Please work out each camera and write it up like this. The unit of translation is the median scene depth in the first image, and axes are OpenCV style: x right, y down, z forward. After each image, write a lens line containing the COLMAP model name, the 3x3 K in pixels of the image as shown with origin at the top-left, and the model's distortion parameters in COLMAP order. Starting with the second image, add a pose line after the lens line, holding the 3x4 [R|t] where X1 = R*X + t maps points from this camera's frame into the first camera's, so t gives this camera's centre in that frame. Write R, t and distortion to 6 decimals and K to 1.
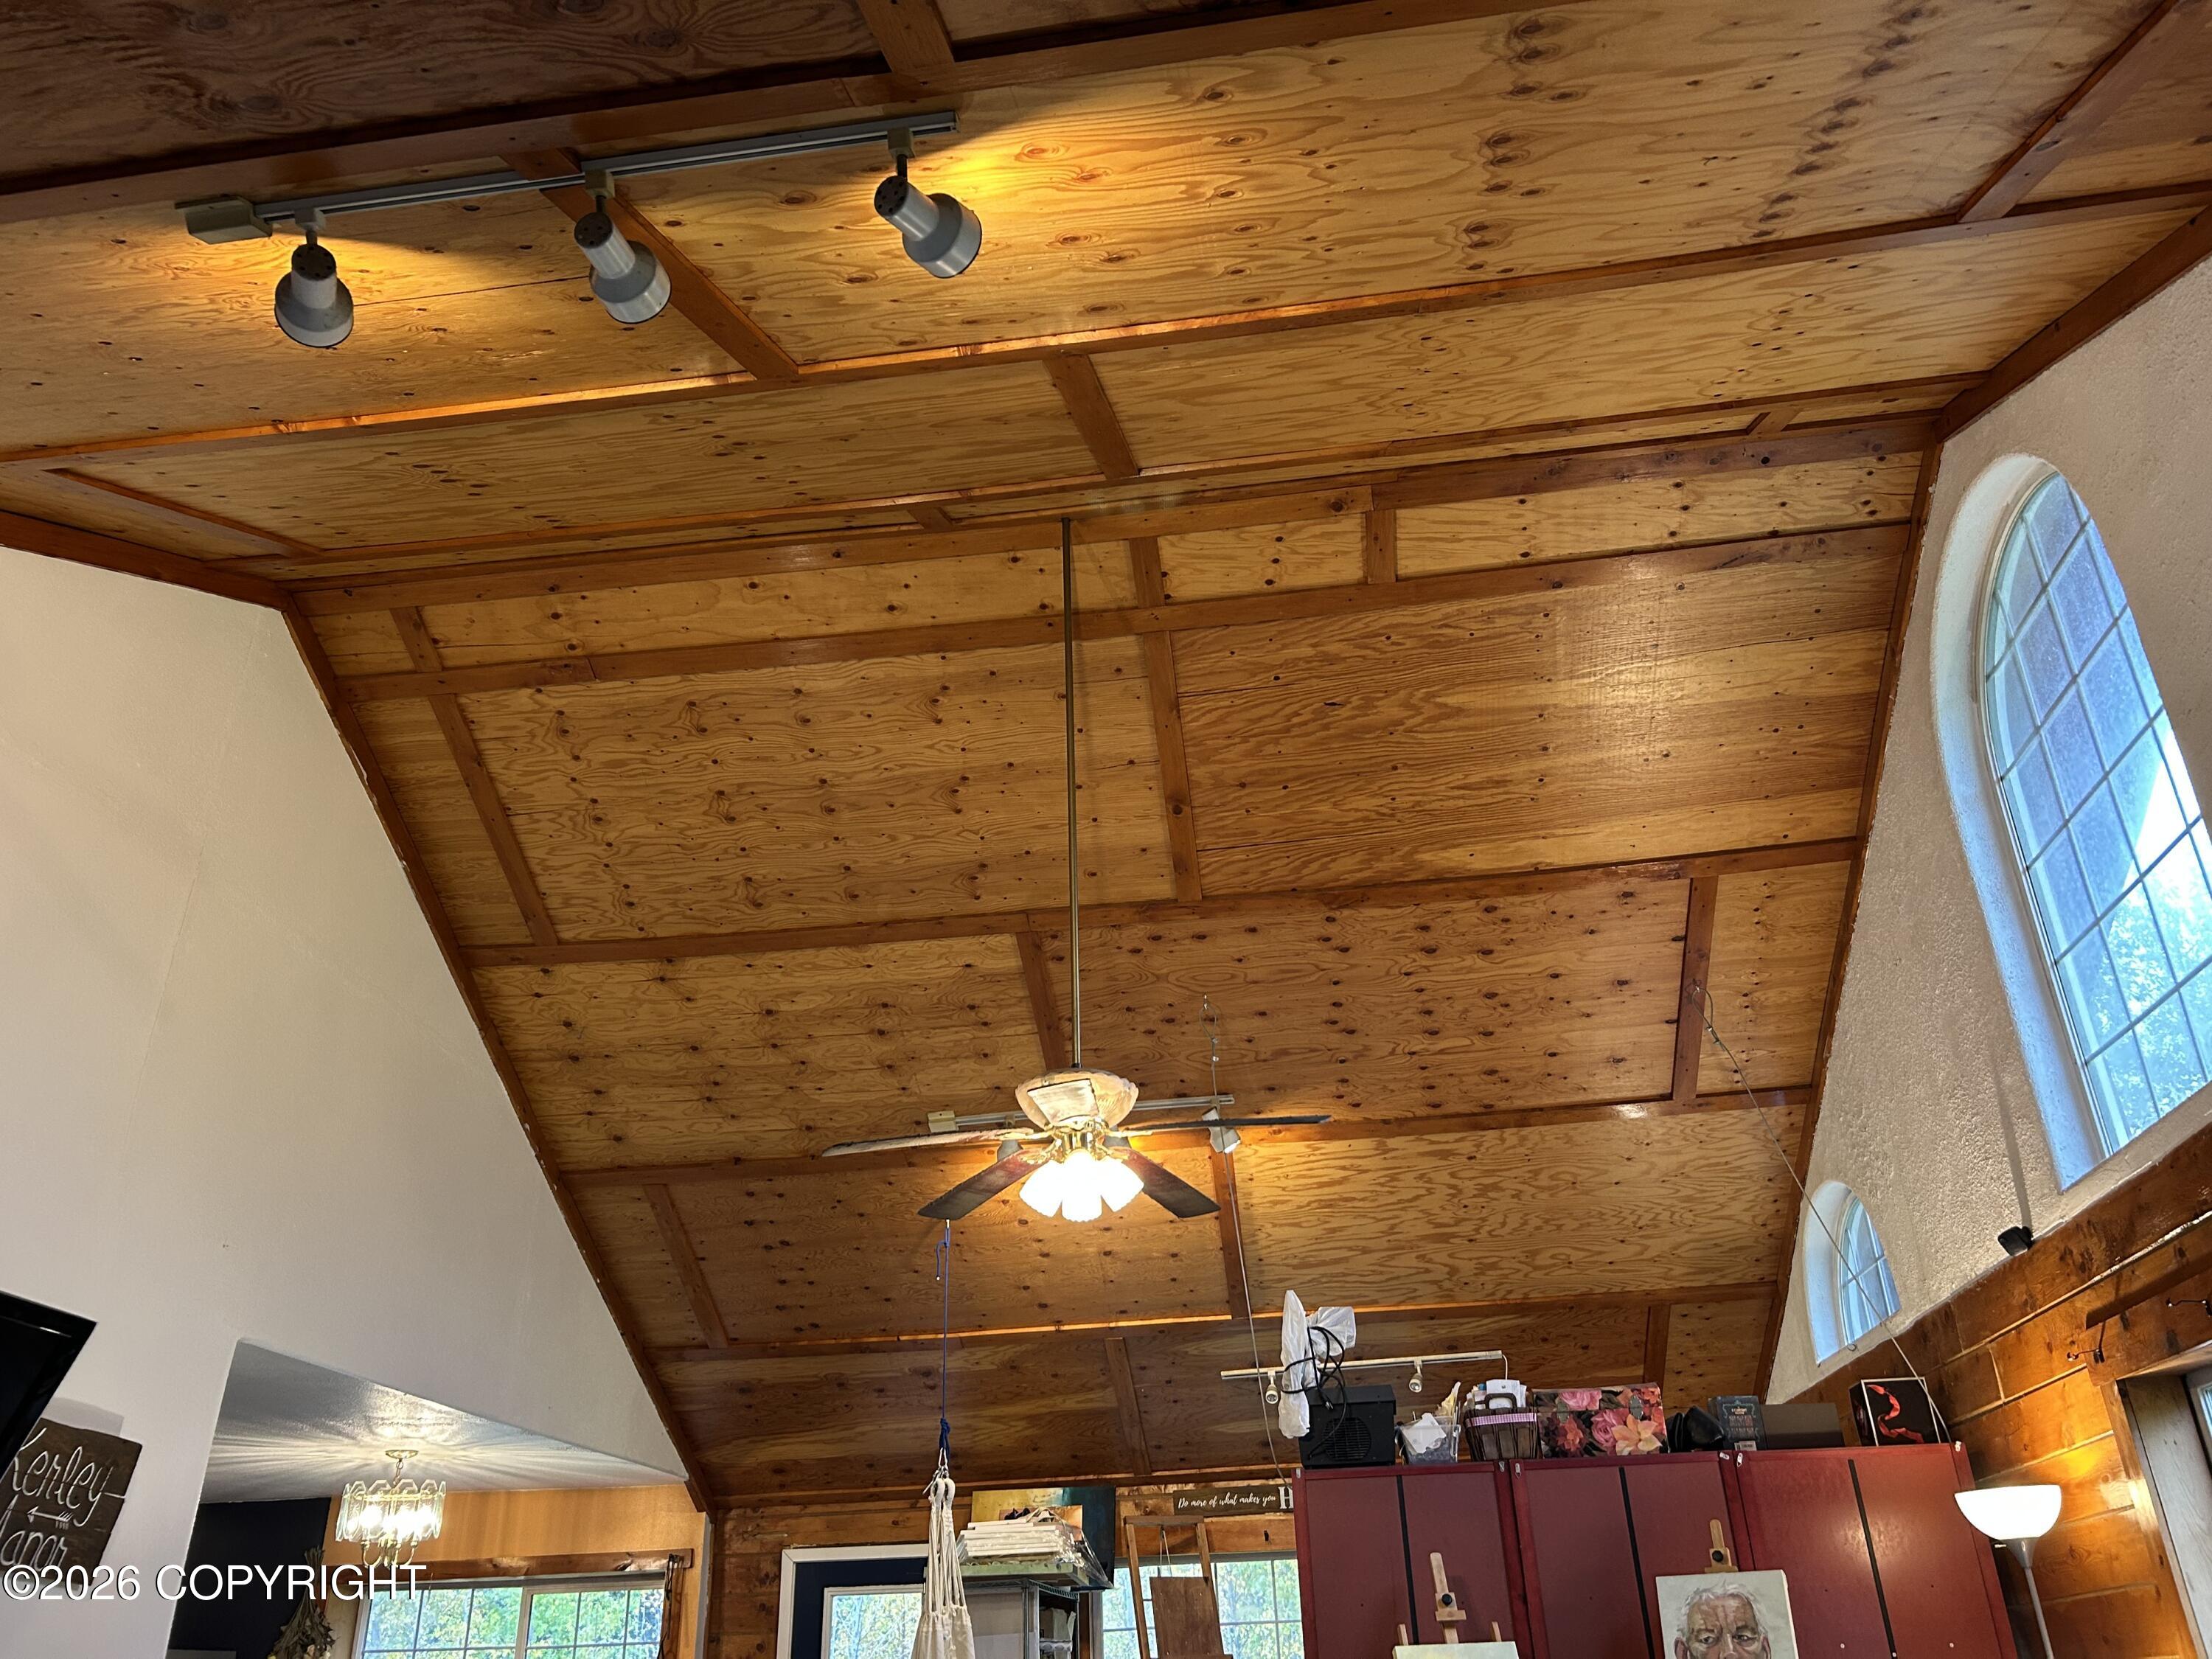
lens RADIAL K [[1678.9, 0, 1121.6], [0, 1678.9, 835.7], [0, 0, 1]] dist [0.054530, -0.053112]
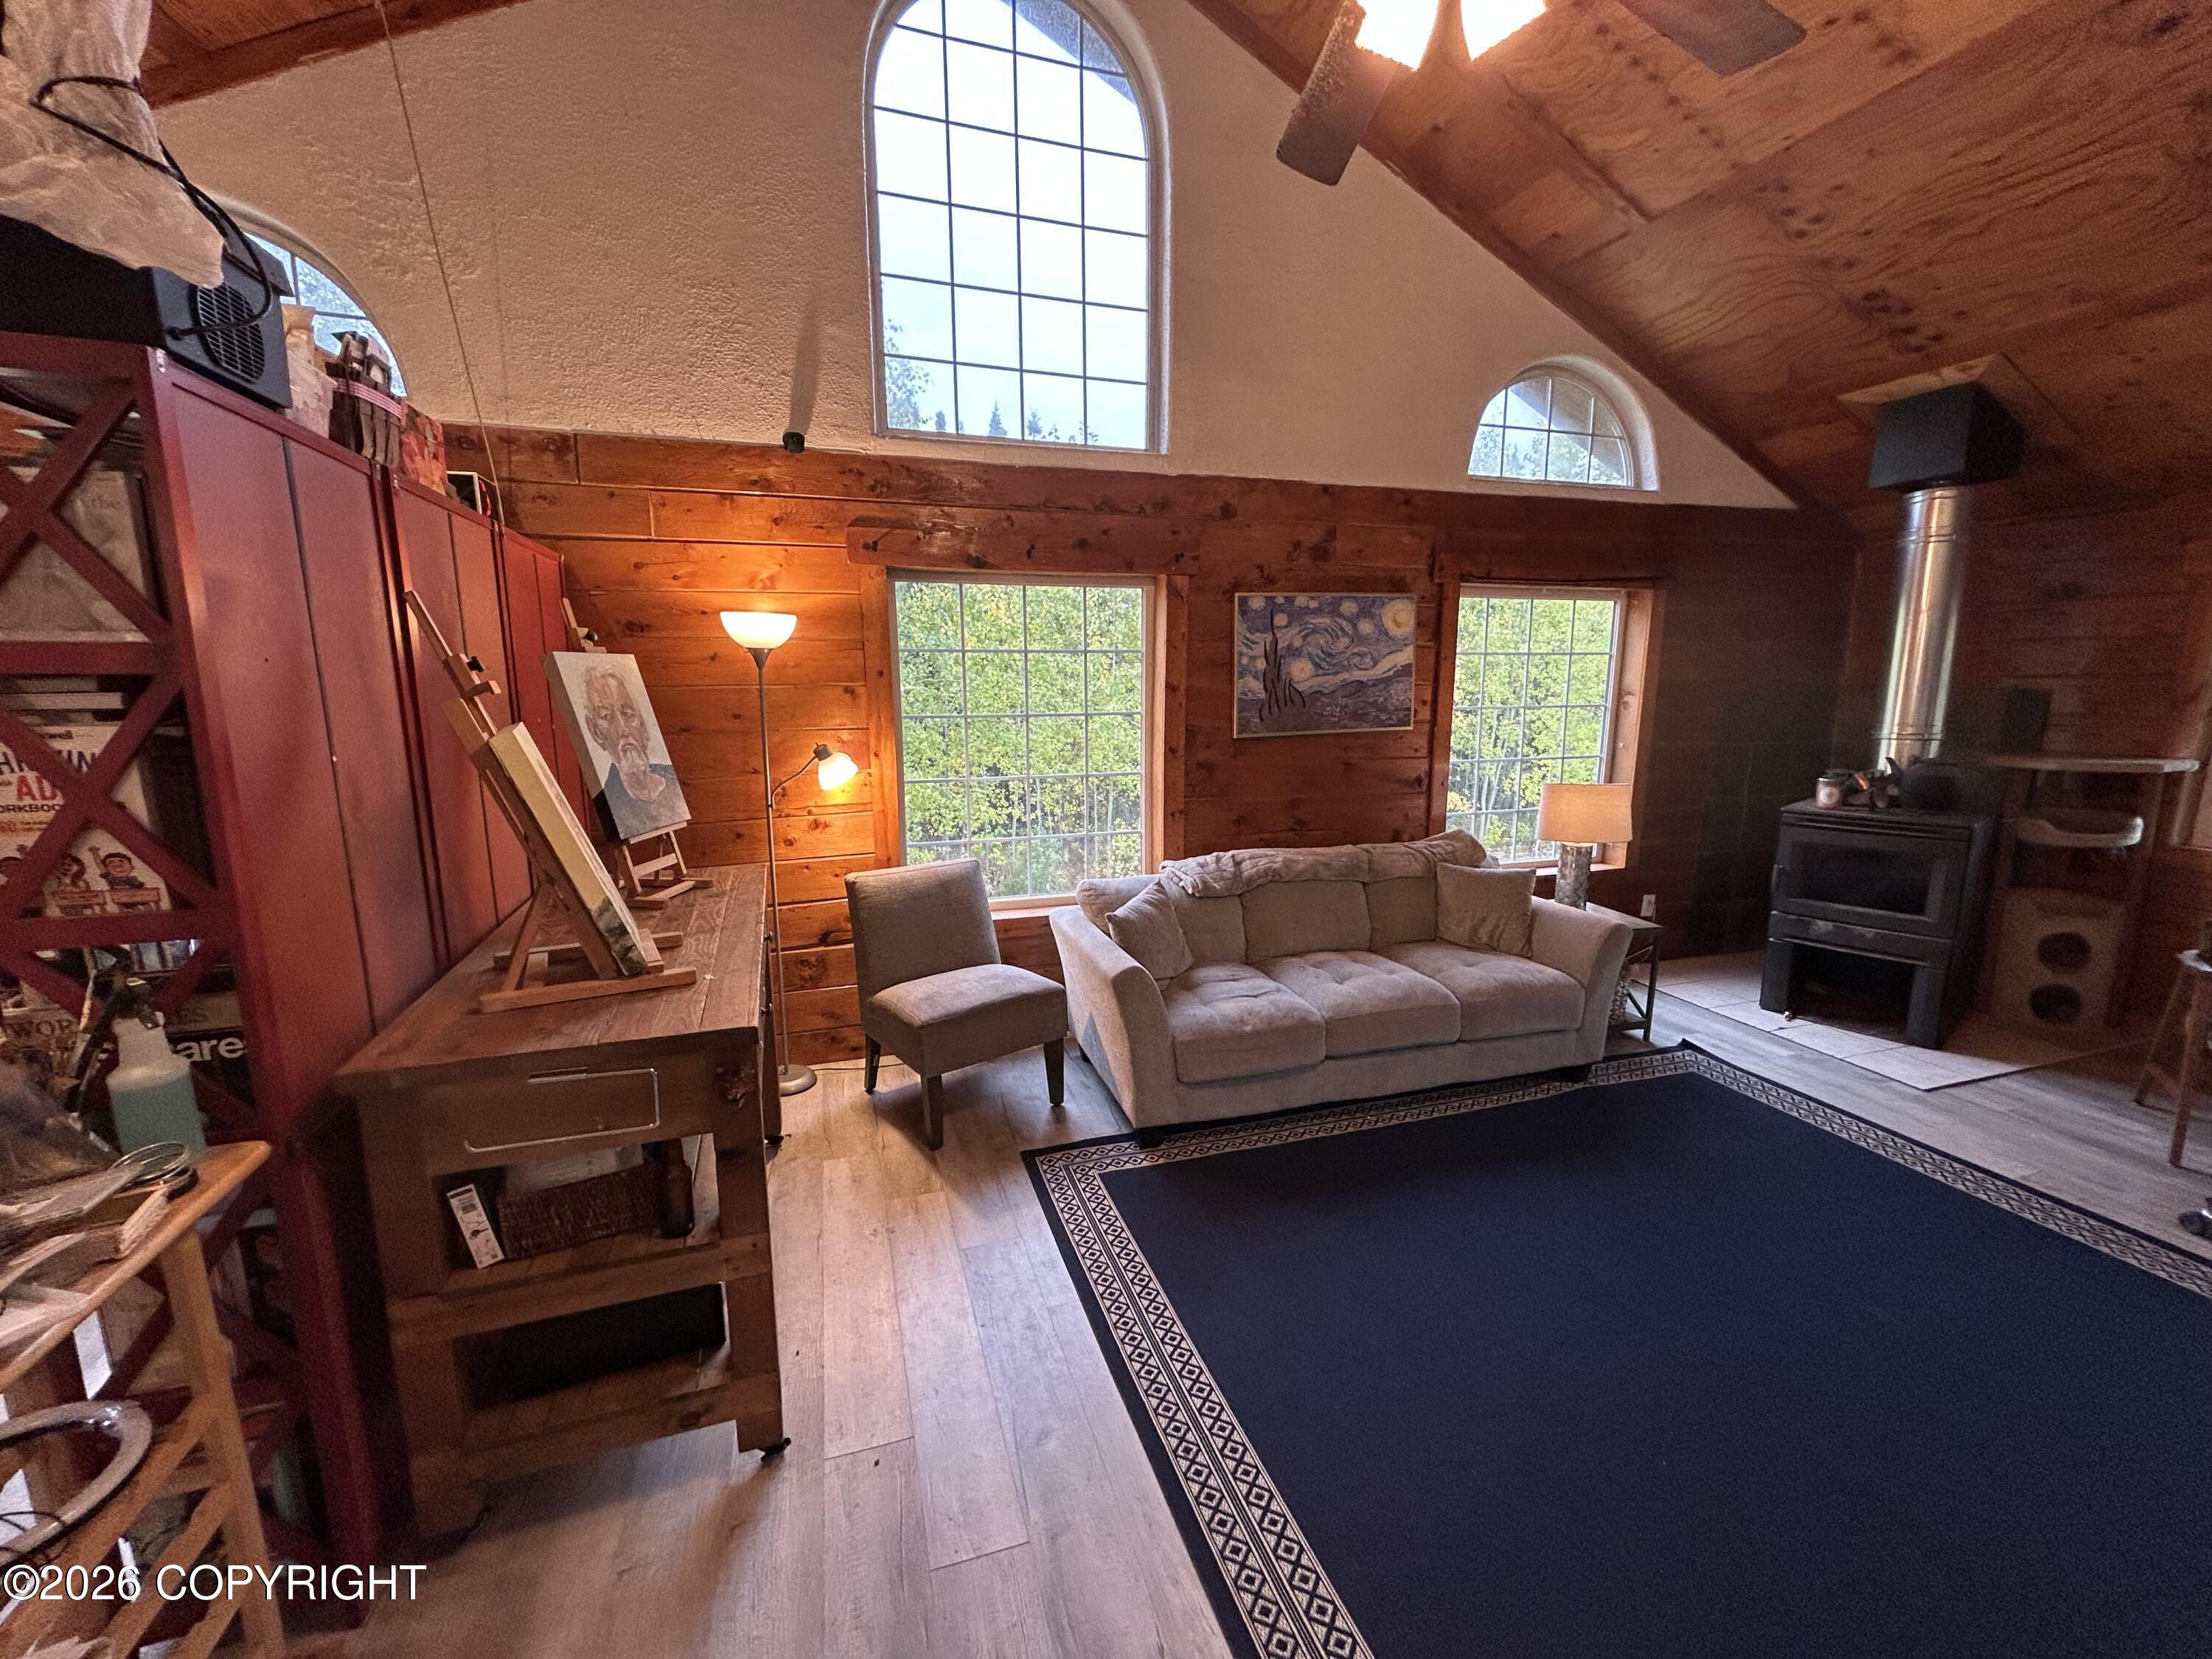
lens RADIAL K [[891.1, 0, 1103.7], [0, 891.1, 832.1], [0, 0, 1]] dist [-0.000567, 0.000183]
pose [[-0.423874, -0.118042, 0.897996, -0.171212], [-0.395276, 0.916178, -0.066147, 0.338493], [-0.814916, -0.382994, -0.435003, 0.717897]]
